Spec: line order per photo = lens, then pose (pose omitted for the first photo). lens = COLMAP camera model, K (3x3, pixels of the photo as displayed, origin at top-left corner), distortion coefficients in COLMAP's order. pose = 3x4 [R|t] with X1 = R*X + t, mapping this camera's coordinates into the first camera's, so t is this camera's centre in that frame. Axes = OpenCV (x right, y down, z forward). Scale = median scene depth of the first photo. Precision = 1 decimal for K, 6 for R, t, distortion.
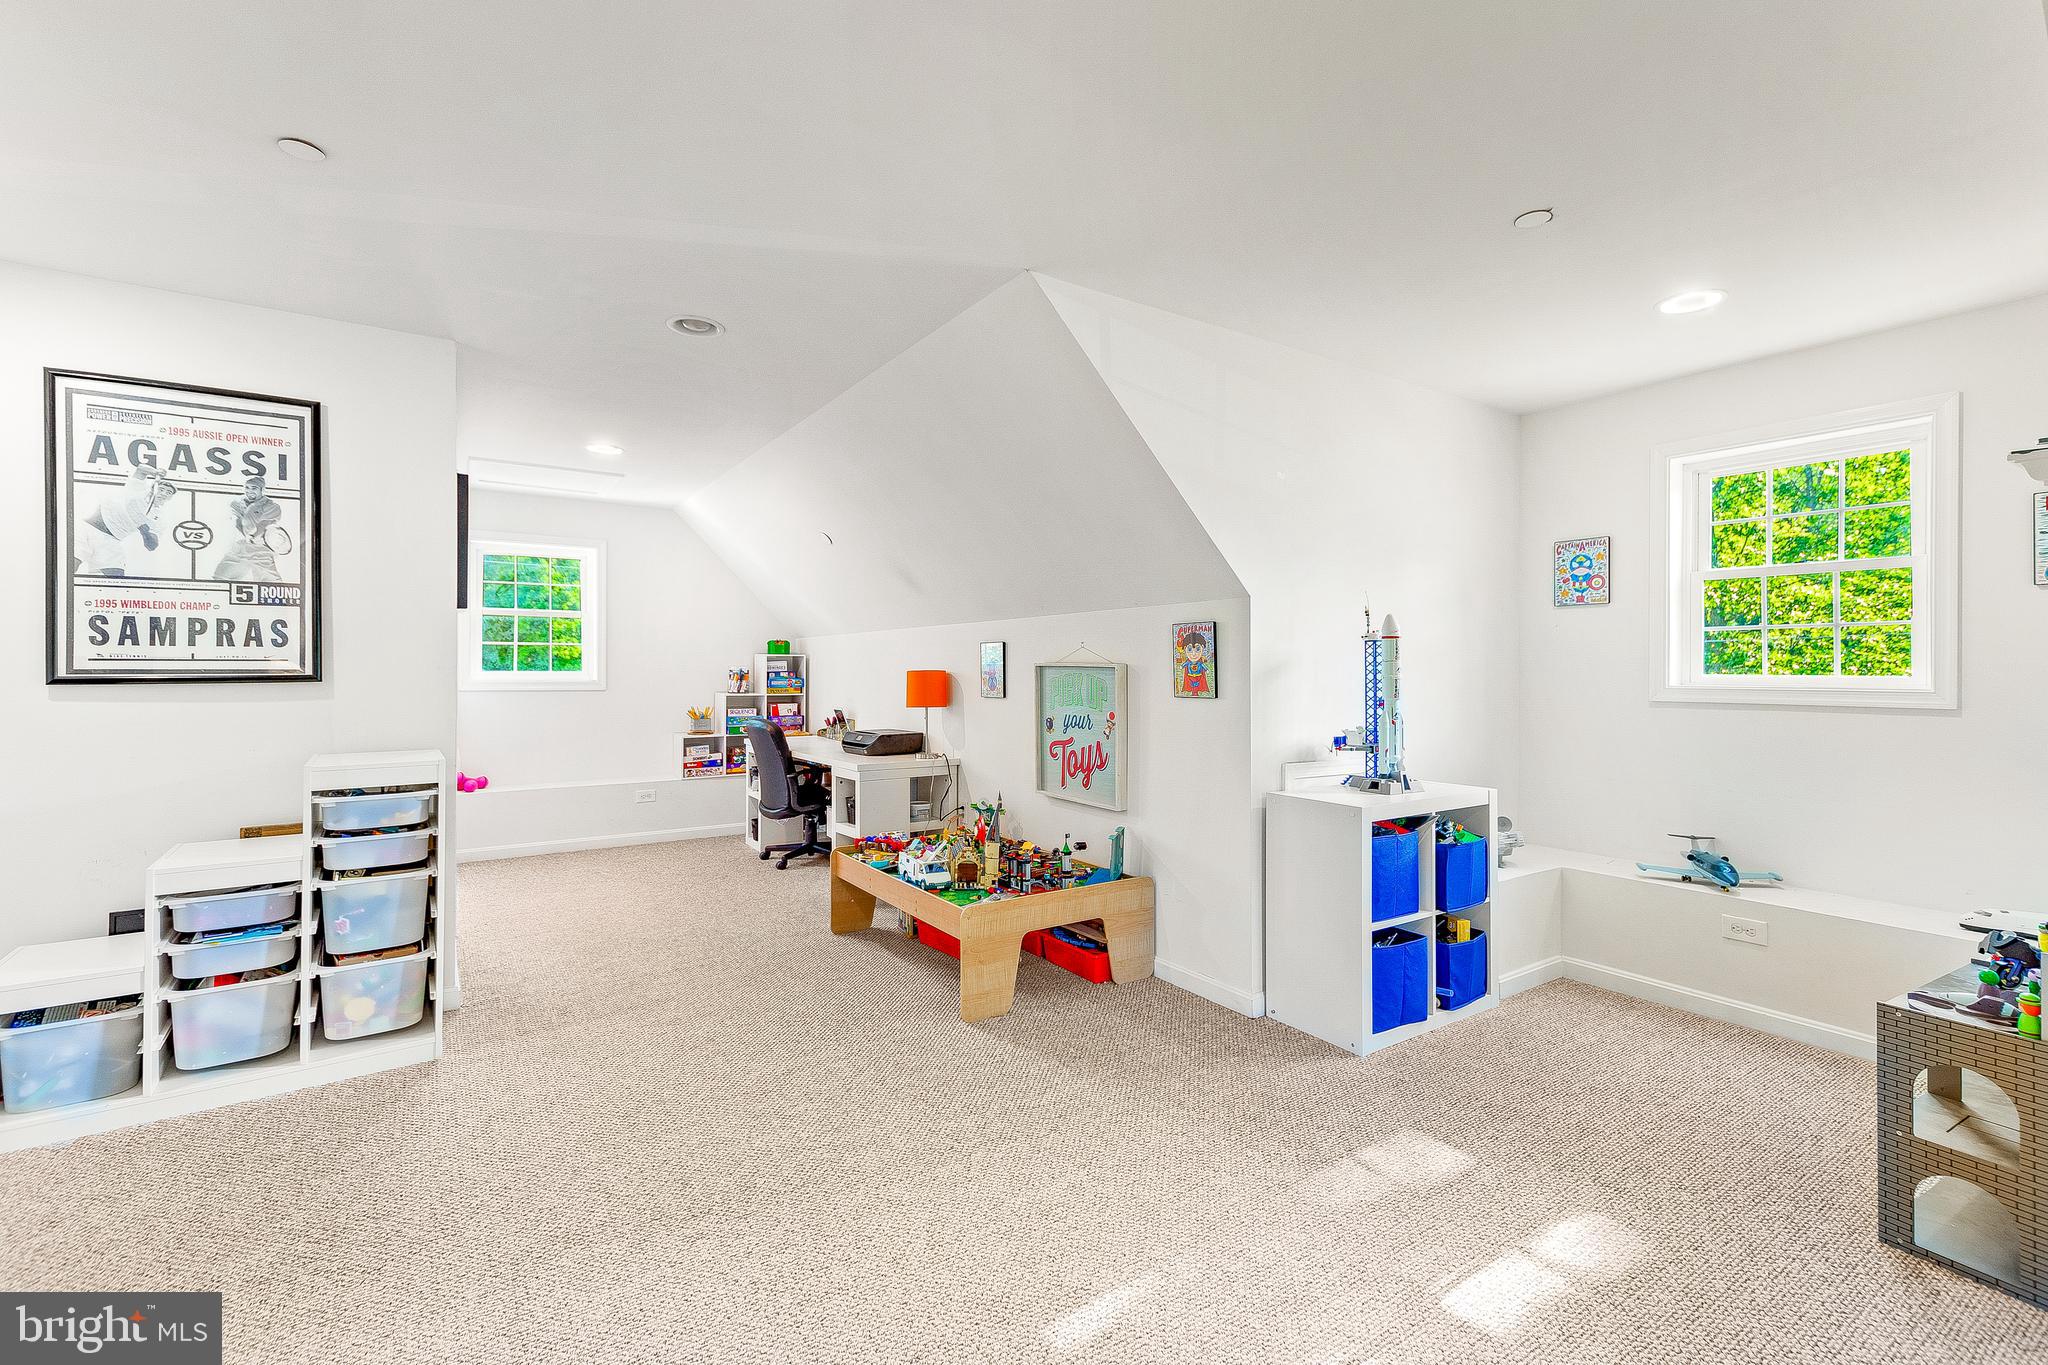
lens RADIAL K [[890.9, 0, 1031.1], [0, 890.9, 695.5], [0, 0, 1]] dist [0.019061, -0.003743]
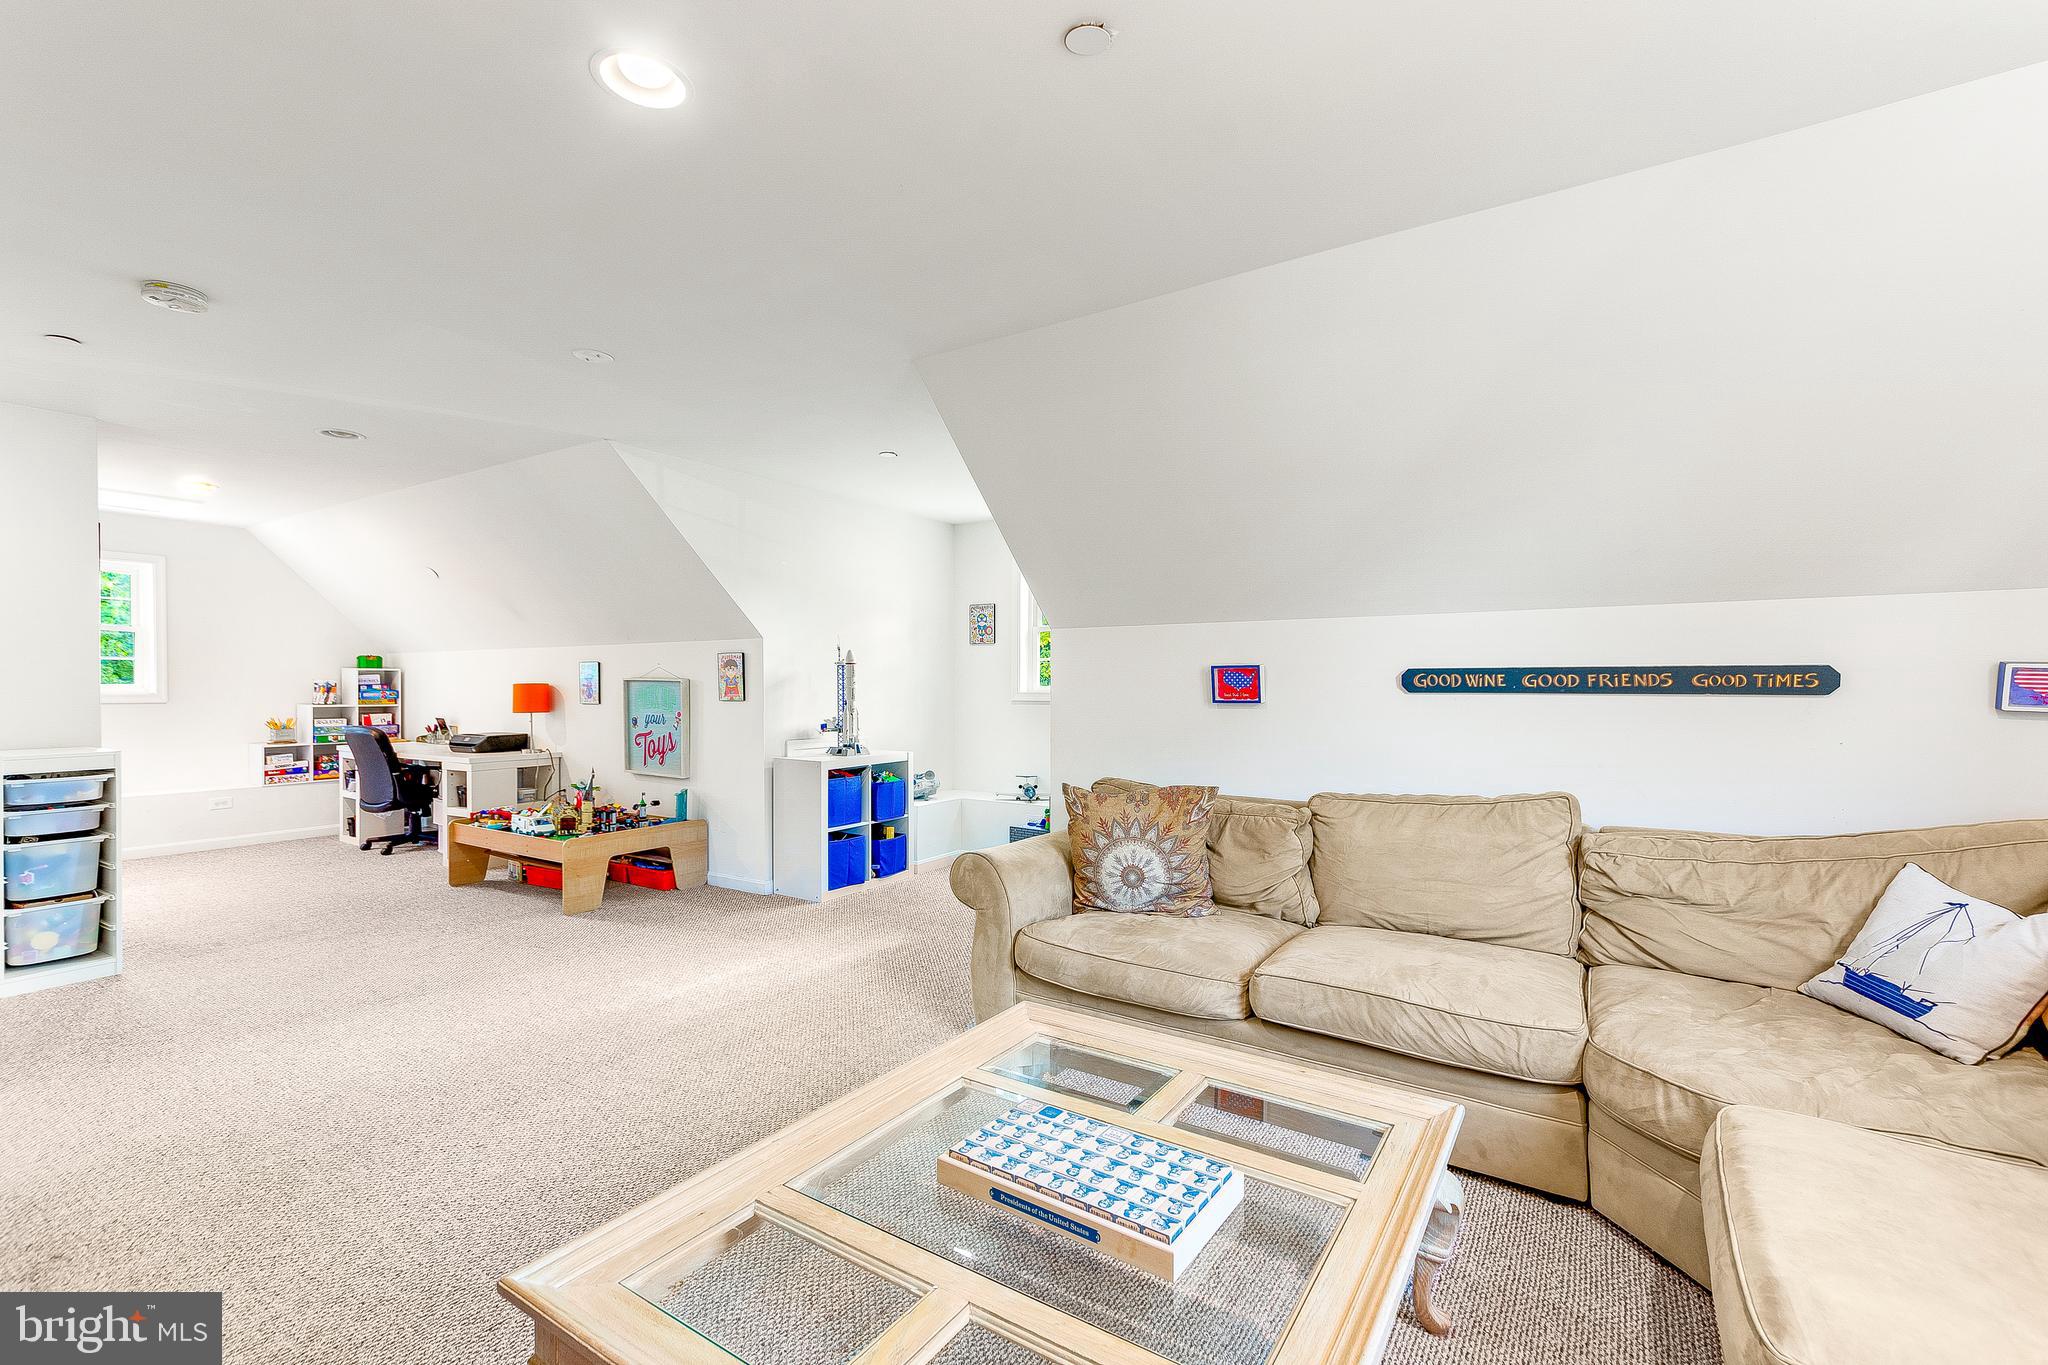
lens RADIAL K [[890.9, 0, 1031.1], [0, 890.9, 695.5], [0, 0, 1]] dist [0.019061, -0.003743]
pose [[0.919683, -0.006206, 0.392613, 0.044140], [0.011613, 0.999868, -0.011398, 0.014775], [-0.392490, 0.015042, 0.919633, -0.551549]]
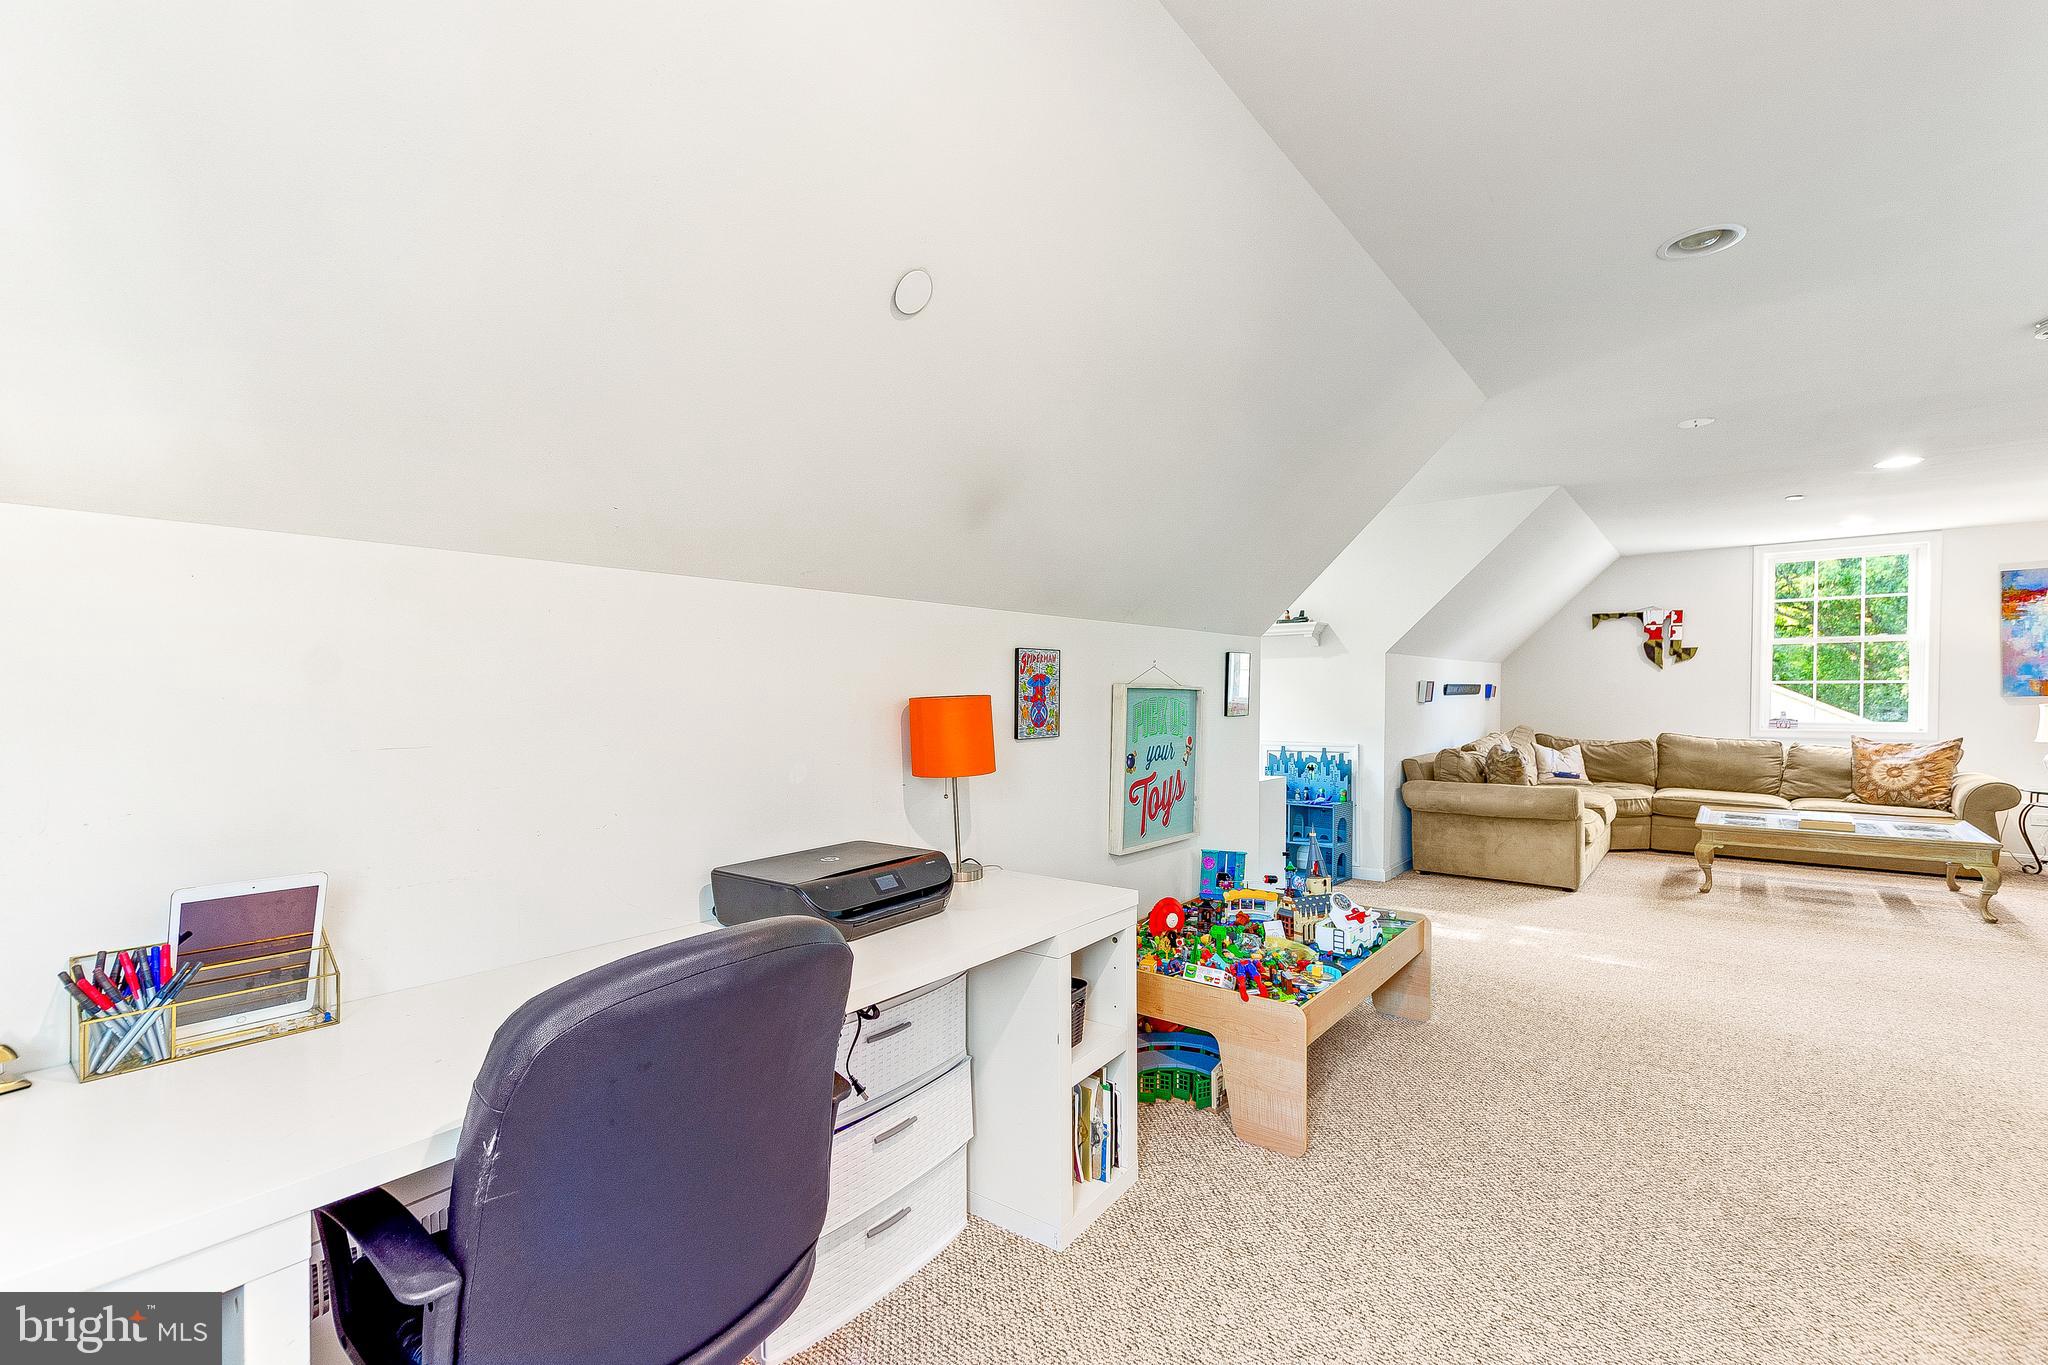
lens RADIAL K [[892.8, 0, 1025.4], [0, 892.8, 713.6], [0, 0, 1]] dist [0.019436, -0.004769]
pose [[-0.310781, -0.023197, 0.950199, -0.733028], [0.030787, 0.998932, 0.034457, -0.042793], [-0.949983, 0.039962, -0.309734, 1.390419]]
